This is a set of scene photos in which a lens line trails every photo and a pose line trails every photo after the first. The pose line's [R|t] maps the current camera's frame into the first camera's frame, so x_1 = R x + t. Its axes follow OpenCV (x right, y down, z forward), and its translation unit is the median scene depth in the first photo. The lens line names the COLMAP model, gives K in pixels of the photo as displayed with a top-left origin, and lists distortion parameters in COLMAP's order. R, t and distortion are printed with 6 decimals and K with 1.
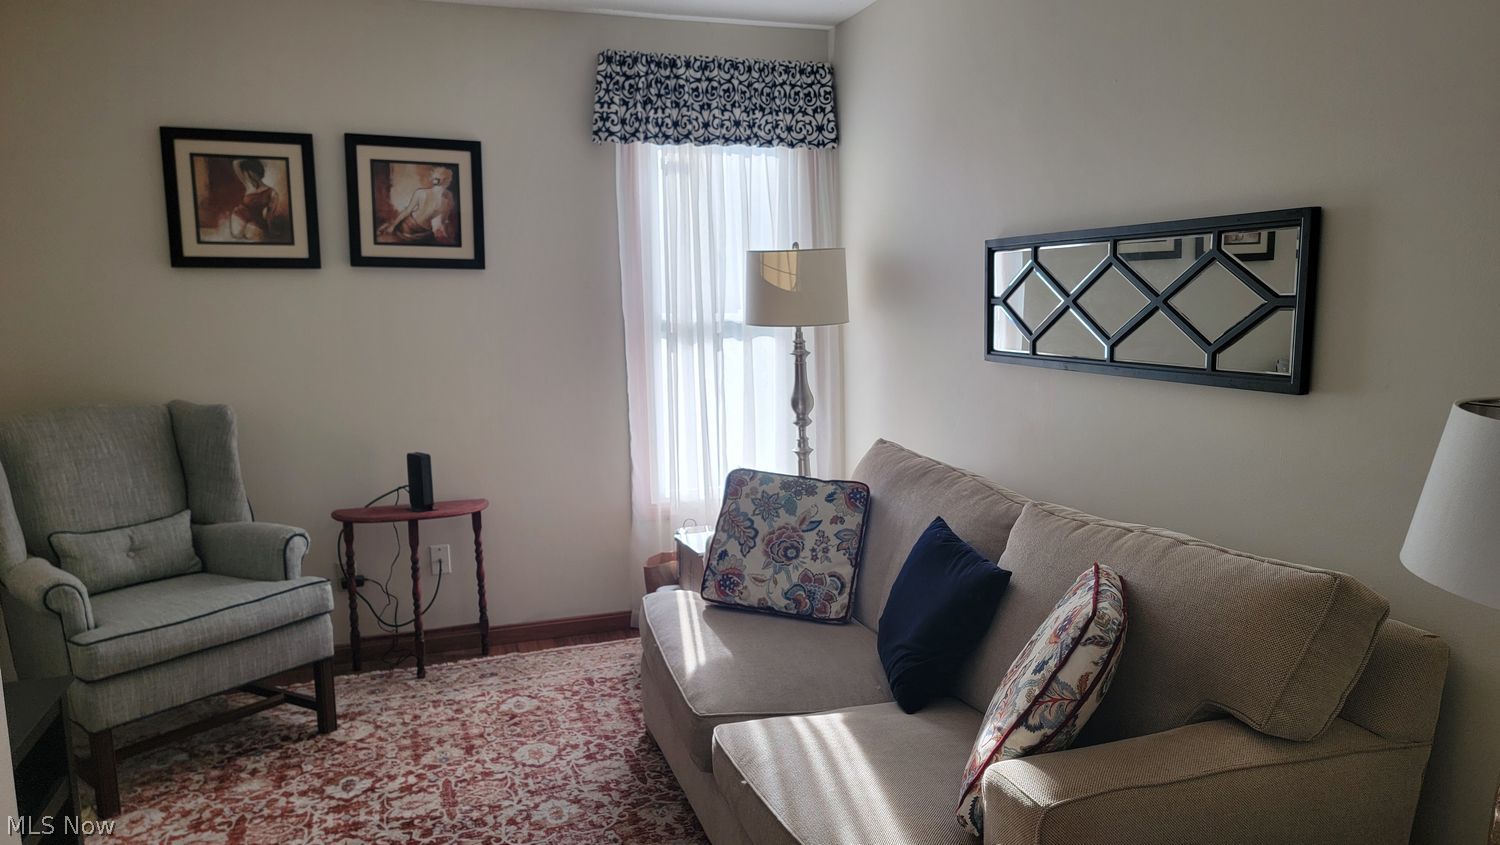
lens RADIAL K [[1039.0, 0, 770.3], [0, 1039.0, 419.5], [0, 0, 1]] dist [0.089285, -0.075149]
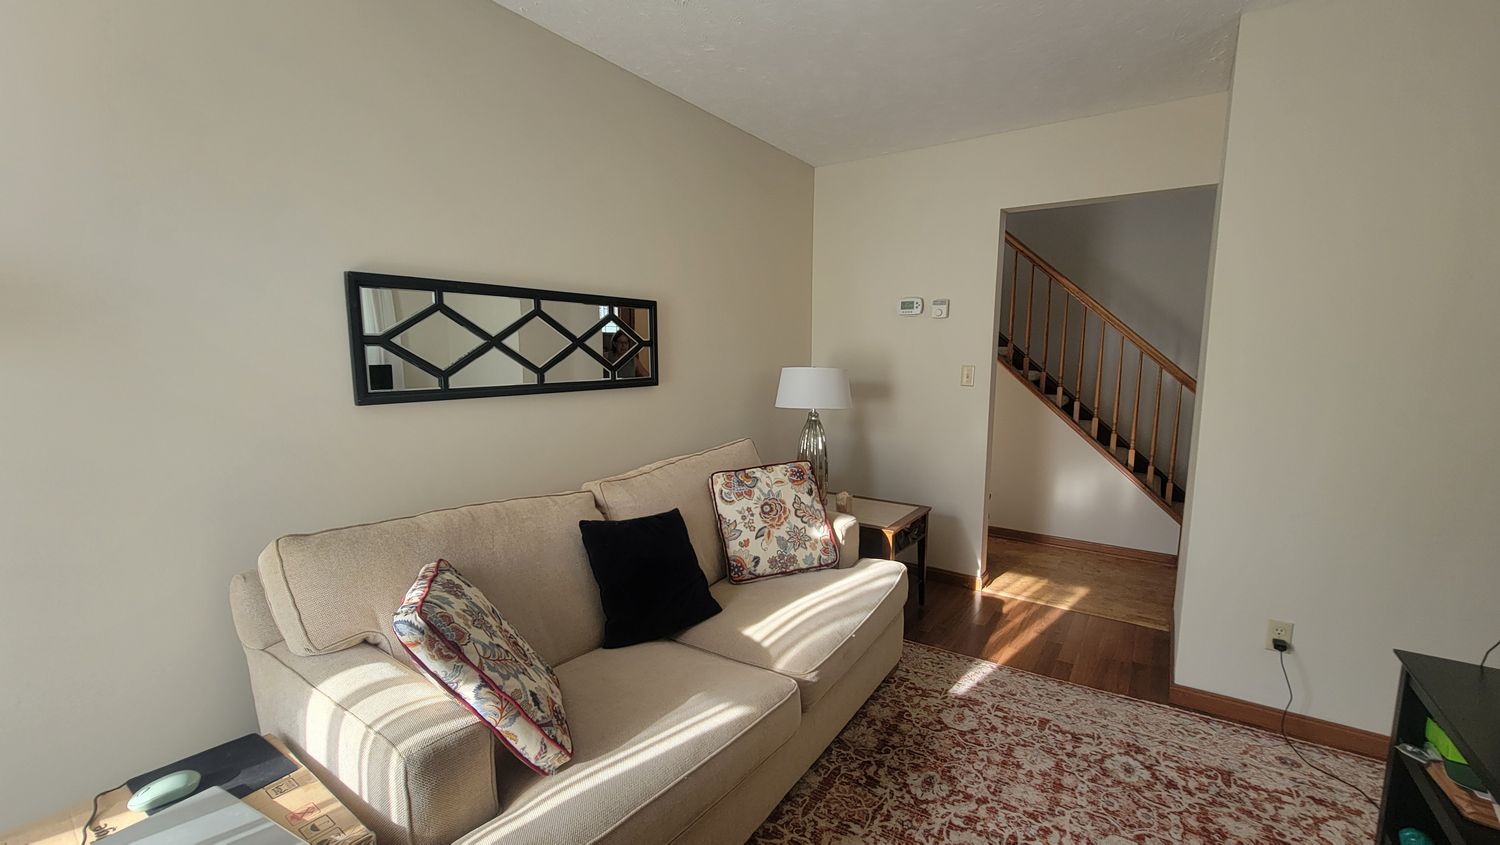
lens RADIAL K [[612.1, 0, 755.8], [0, 612.1, 435.3], [0, 0, 1]] dist [-0.002166, -0.000242]
pose [[-0.612629, -0.102476, 0.783699, -0.557697], [0.096718, 0.974387, 0.203016, -0.146356], [-0.784430, 0.200172, -0.587027, 1.436650]]
